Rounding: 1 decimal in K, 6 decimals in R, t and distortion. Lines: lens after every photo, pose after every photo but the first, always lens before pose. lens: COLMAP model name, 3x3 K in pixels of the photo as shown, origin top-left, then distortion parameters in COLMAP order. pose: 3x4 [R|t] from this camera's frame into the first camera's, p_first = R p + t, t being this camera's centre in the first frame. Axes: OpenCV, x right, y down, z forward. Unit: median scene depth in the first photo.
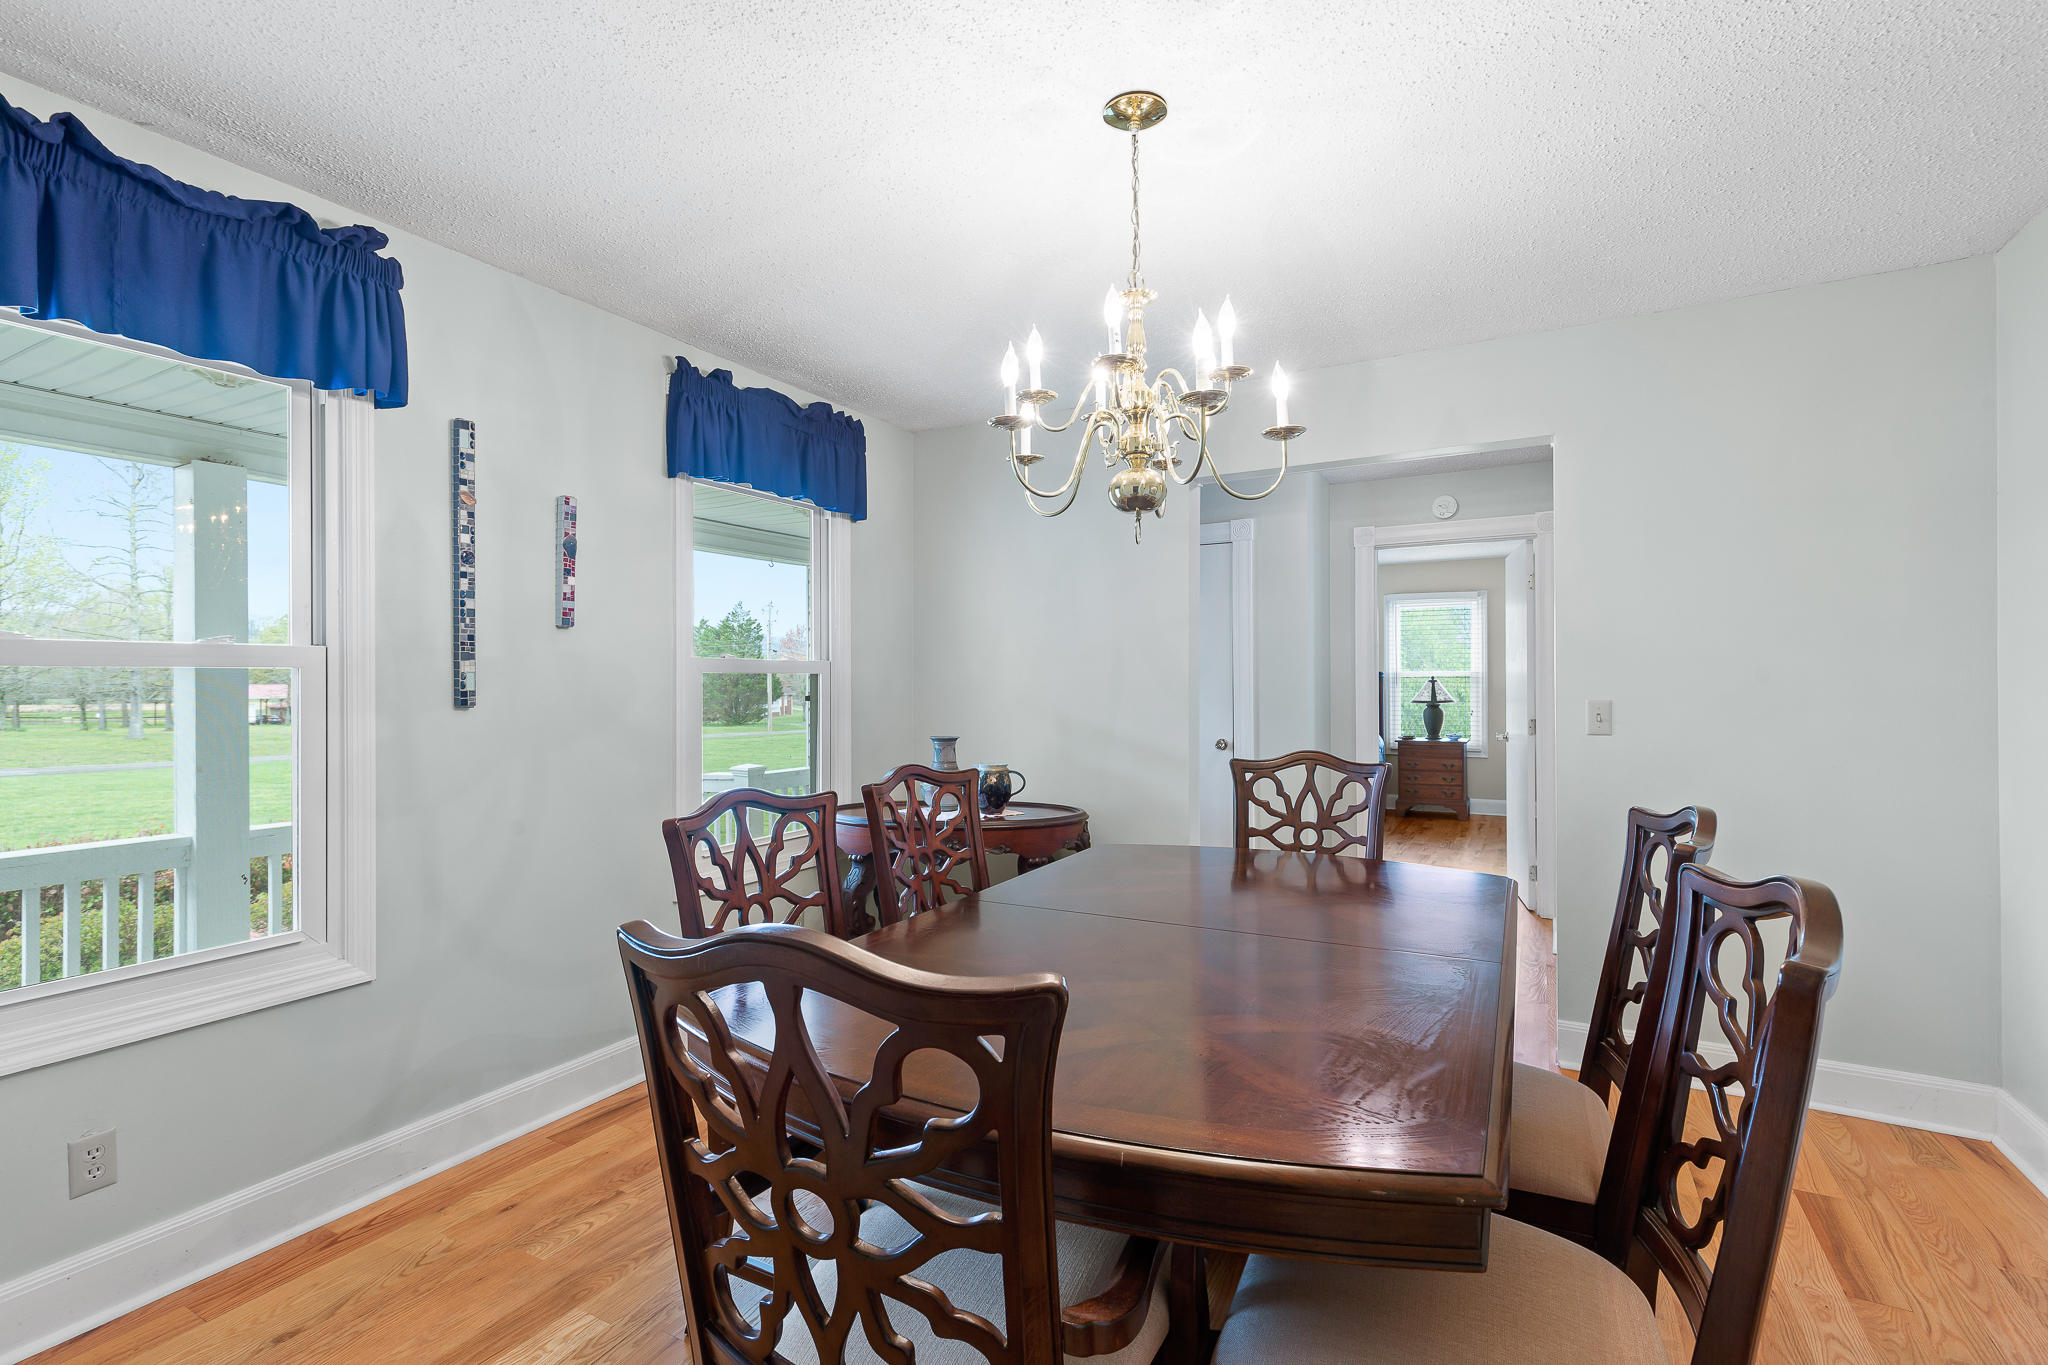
lens RADIAL K [[943.7, 0, 1024.9], [0, 943.7, 682.9], [0, 0, 1]] dist [0.002166, 0.000962]
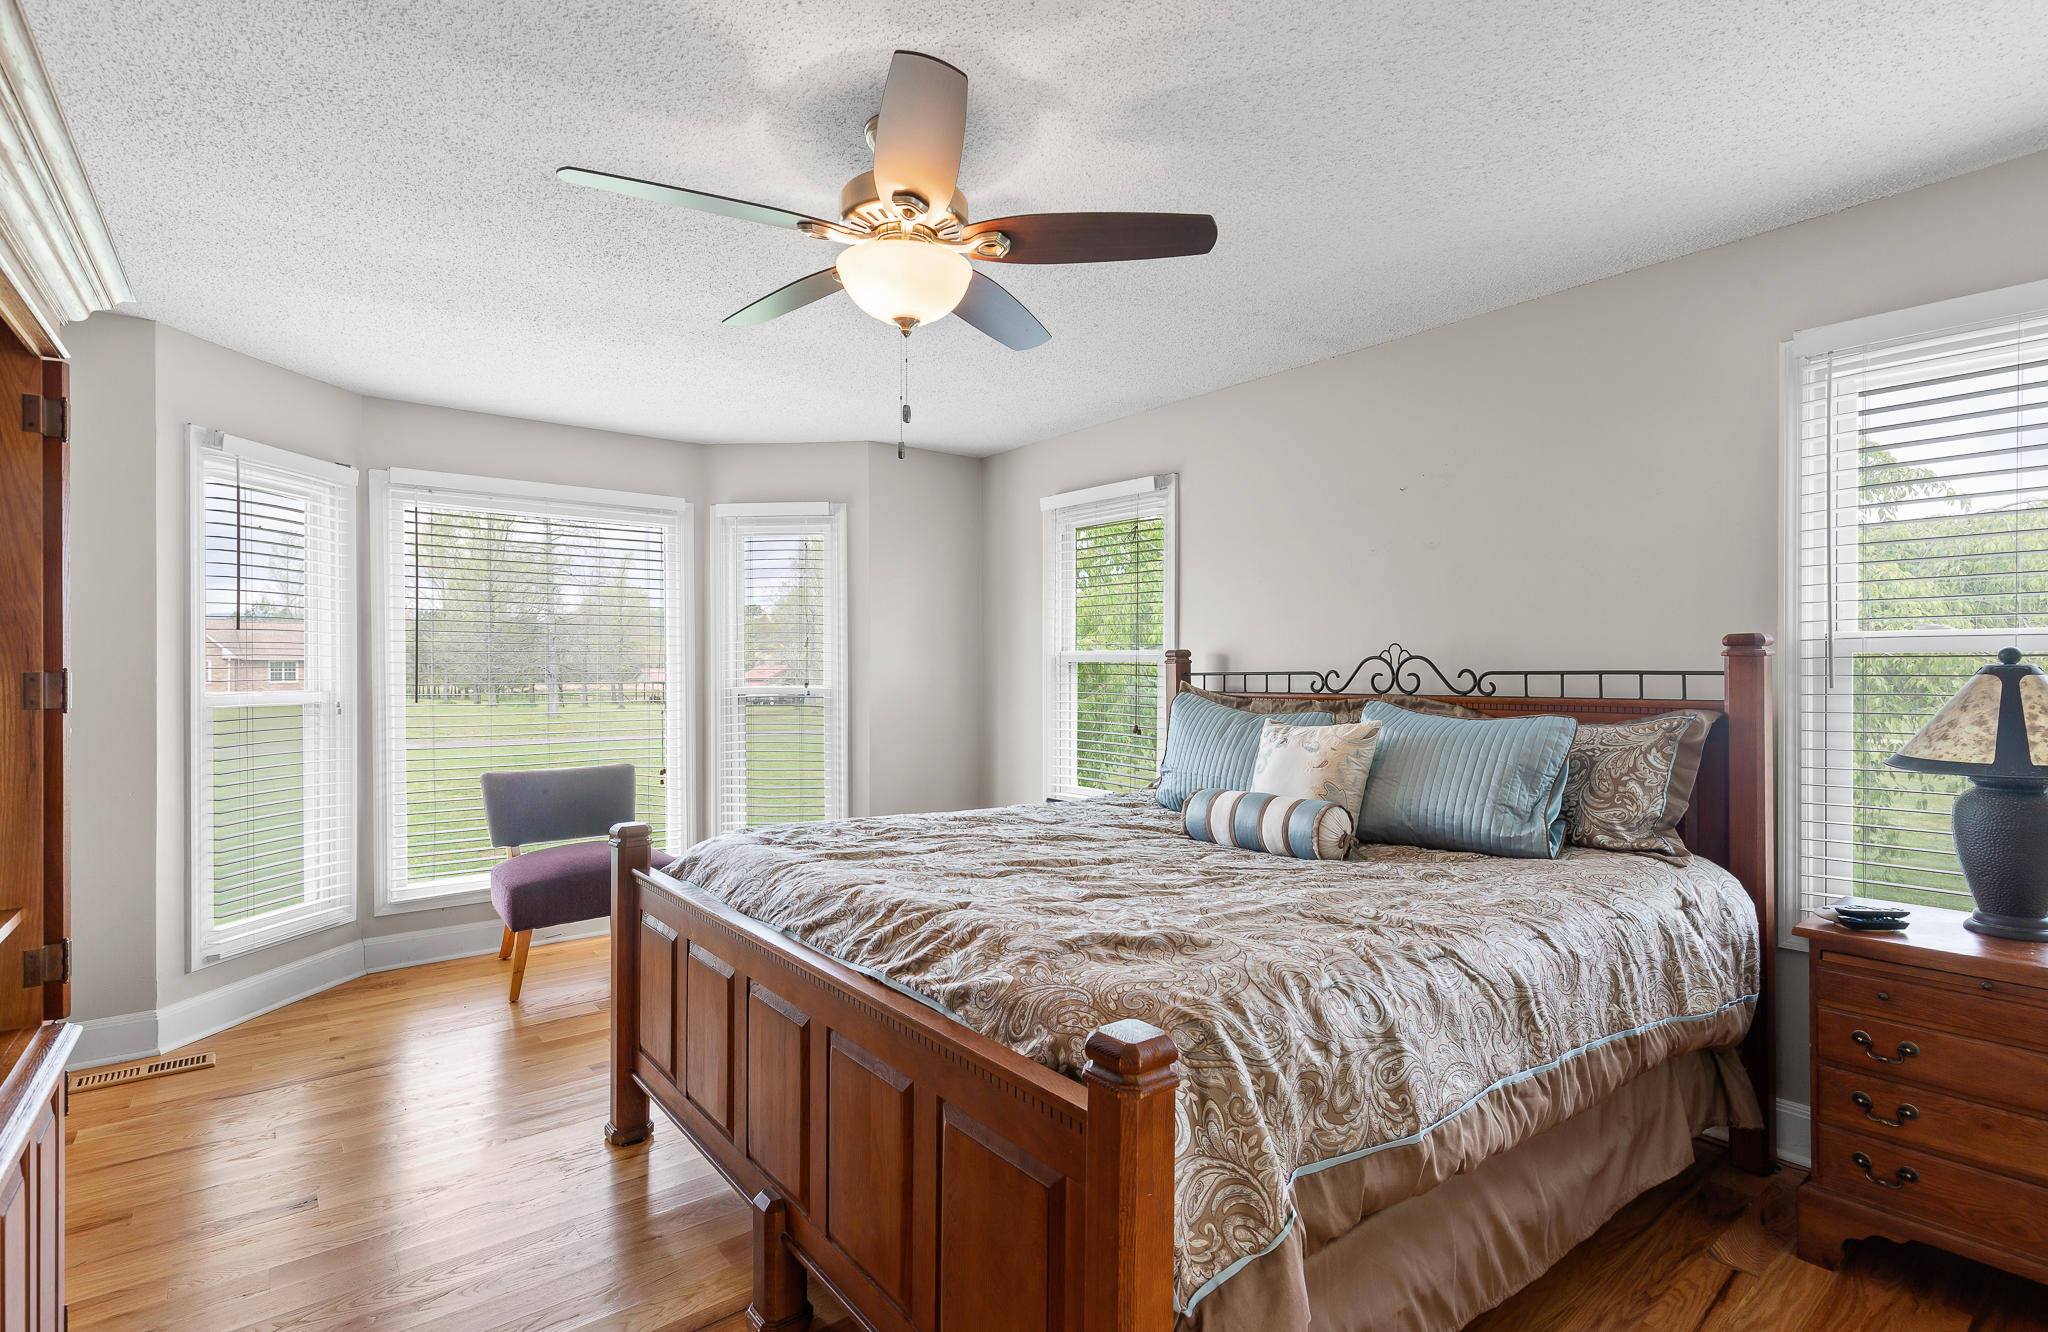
lens RADIAL K [[962.3, 0, 1022.6], [0, 962.3, 666.1], [0, 0, 1]] dist [0.001406, 0.000209]
pose [[0.931020, -0.000148, -0.364969, 0.300834], [-0.000115, 1.000000, -0.000701, -0.003048], [0.364969, 0.000694, 0.931020, 0.708613]]
